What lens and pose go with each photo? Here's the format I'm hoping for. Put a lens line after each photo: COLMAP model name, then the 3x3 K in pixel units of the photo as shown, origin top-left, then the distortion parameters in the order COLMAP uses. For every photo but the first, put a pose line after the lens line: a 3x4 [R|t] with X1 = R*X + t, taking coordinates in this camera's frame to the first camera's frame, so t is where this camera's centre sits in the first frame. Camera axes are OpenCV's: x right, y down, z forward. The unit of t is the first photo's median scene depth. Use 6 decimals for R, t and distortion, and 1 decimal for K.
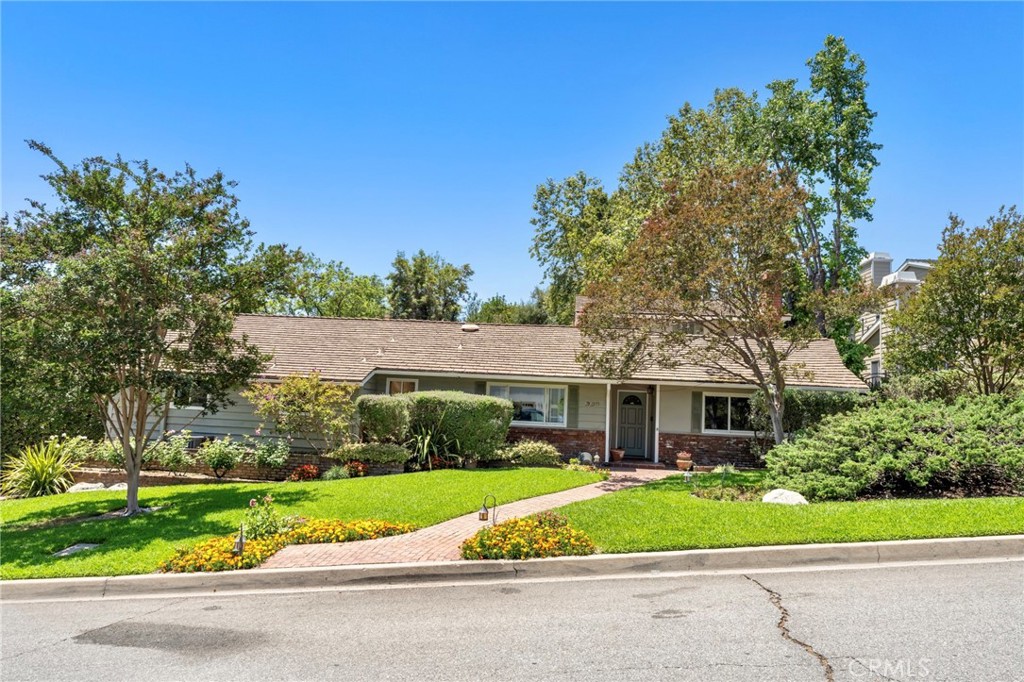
lens RADIAL K [[626.1, 0, 509.9], [0, 626.1, 342.5], [0, 0, 1]] dist [0.001631, -0.001060]
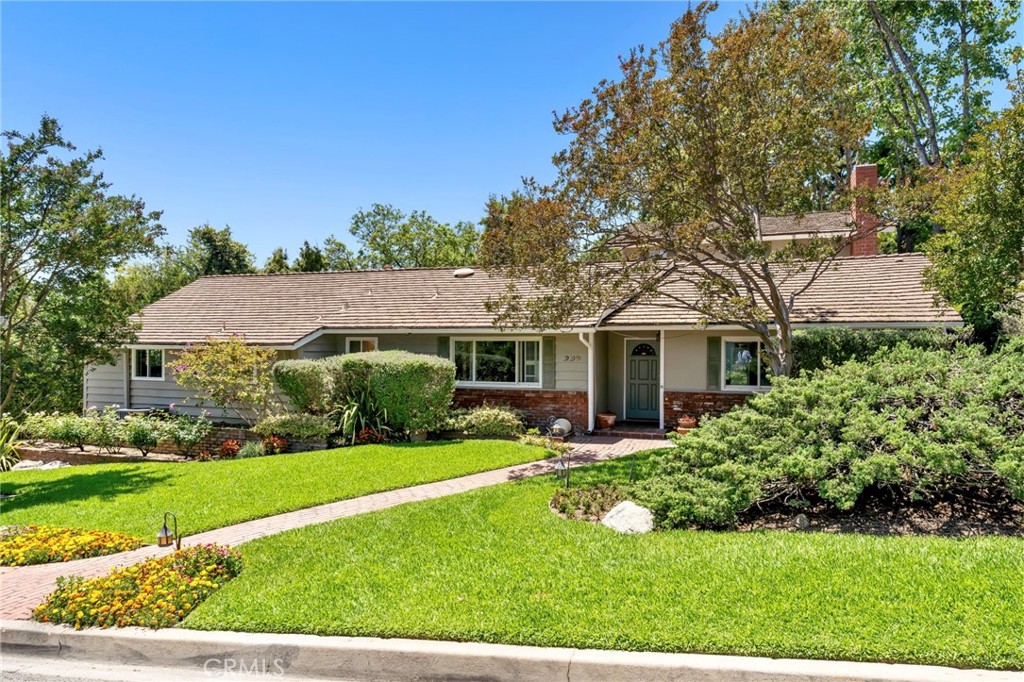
lens RADIAL K [[641.4, 0, 506.5], [0, 641.4, 337.5], [0, 0, 1]] dist [0.000381, -0.001875]
pose [[0.966738, -0.045816, -0.251632, 0.273567], [0.065692, 0.995299, 0.071162, 0.008457], [0.247189, -0.085325, 0.965203, 0.203613]]
